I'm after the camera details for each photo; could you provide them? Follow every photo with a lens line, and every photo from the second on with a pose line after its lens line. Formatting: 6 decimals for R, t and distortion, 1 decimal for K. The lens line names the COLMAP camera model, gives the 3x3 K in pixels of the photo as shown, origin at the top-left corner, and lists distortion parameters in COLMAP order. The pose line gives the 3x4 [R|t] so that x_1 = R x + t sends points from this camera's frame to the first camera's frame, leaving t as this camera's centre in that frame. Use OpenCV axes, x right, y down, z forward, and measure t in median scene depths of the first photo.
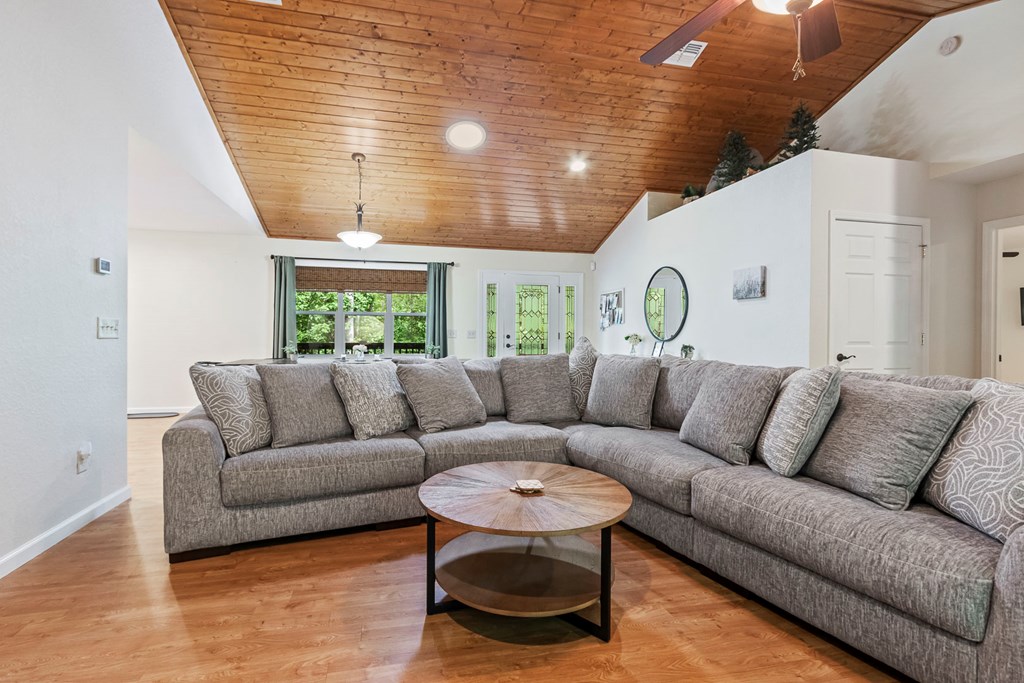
lens RADIAL K [[475.3, 0, 502.9], [0, 475.3, 337.7], [0, 0, 1]] dist [0.000786, -0.000831]
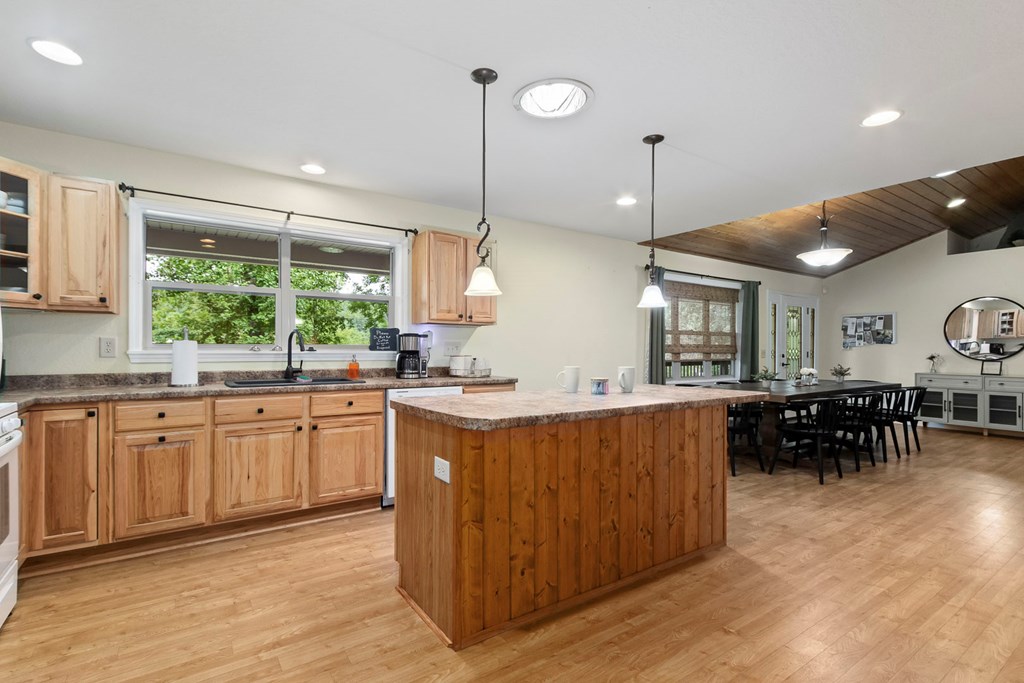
lens RADIAL K [[473.7, 0, 500.5], [0, 473.7, 348.3], [0, 0, 1]] dist [0.002295, -0.000111]
pose [[0.938024, -0.003647, 0.346552, -0.997610], [0.003246, 0.999993, 0.001739, -0.024129], [-0.346556, -0.000507, 0.938029, 0.270877]]
